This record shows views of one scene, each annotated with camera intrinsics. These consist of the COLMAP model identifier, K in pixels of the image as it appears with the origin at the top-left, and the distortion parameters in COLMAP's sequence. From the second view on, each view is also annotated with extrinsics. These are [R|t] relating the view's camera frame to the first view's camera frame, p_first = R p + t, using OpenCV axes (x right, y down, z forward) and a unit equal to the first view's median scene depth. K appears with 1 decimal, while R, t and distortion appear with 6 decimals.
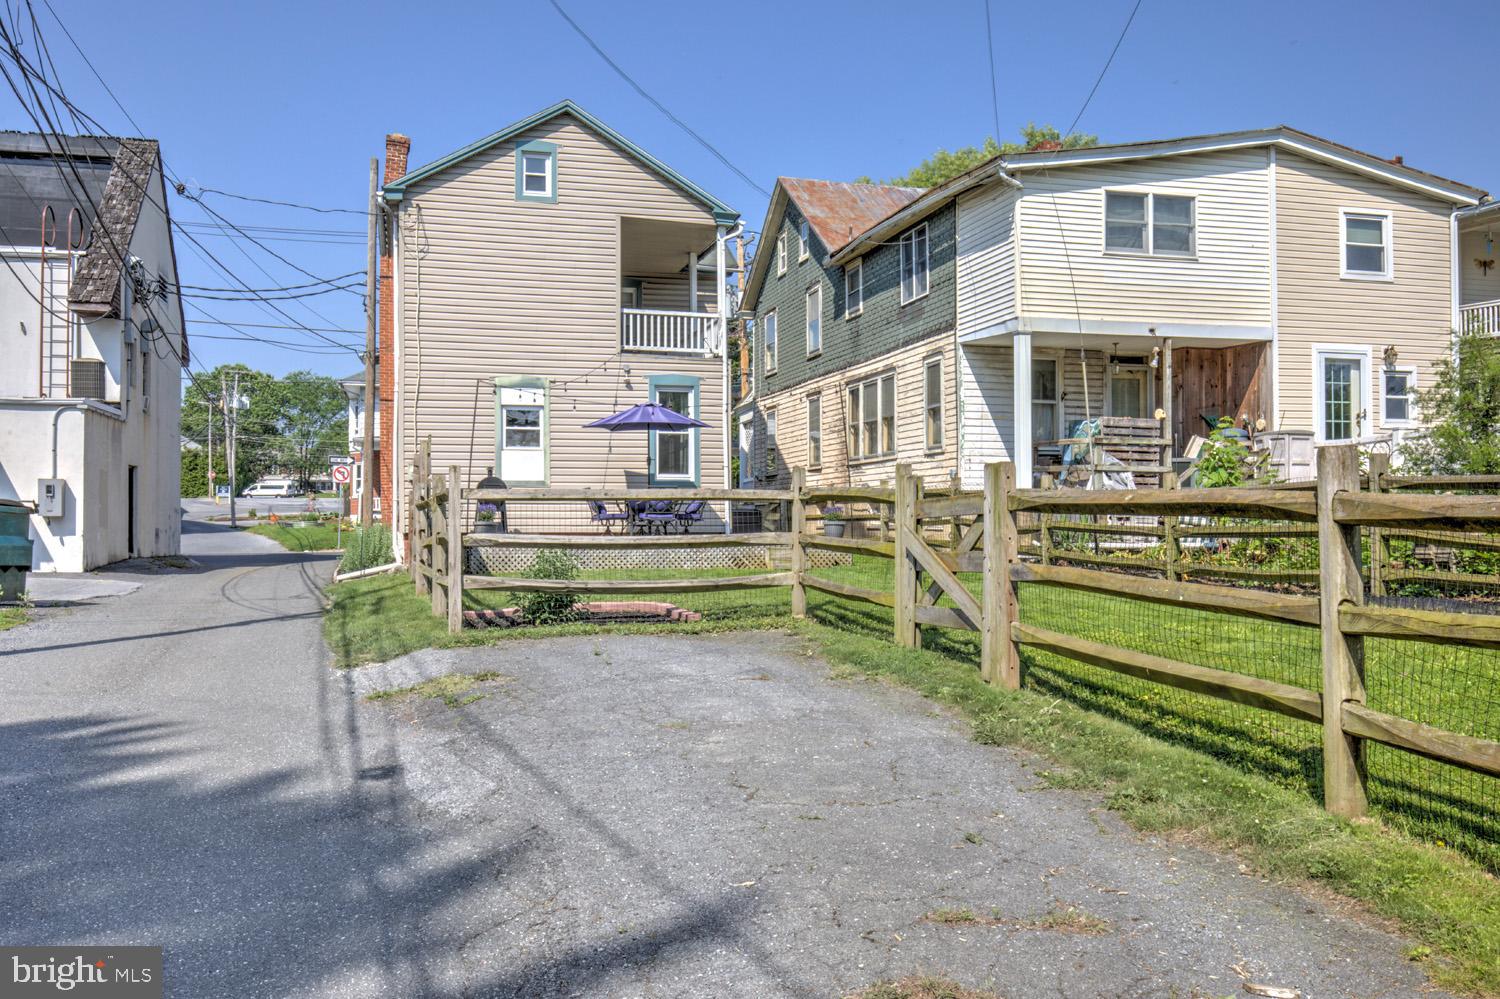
lens RADIAL K [[1284.7, 0, 765.7], [0, 1284.7, 492.5], [0, 0, 1]] dist [0.003638, 0.010719]
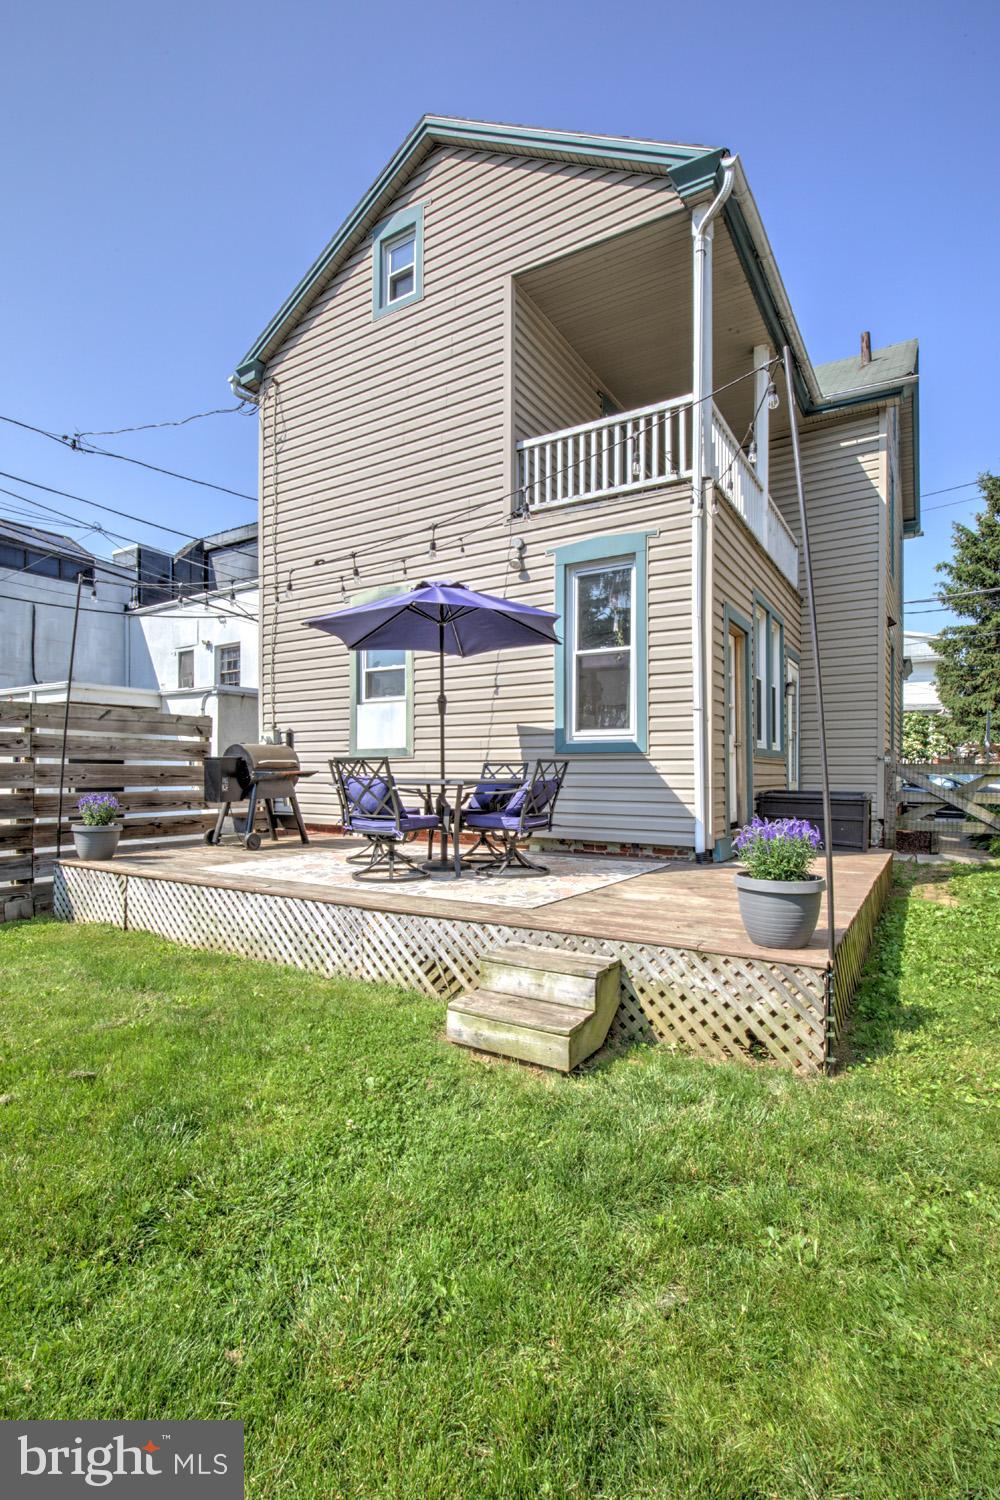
lens RADIAL K [[695.3, 0, 500.5], [0, 695.3, 774.5], [0, 0, 1]] dist [0.002066, -0.000991]
pose [[0.659351, 0.008092, -0.751792, 0.116665], [0.014216, 0.999629, 0.023227, -0.003239], [0.751701, -0.026002, 0.658991, 0.799855]]
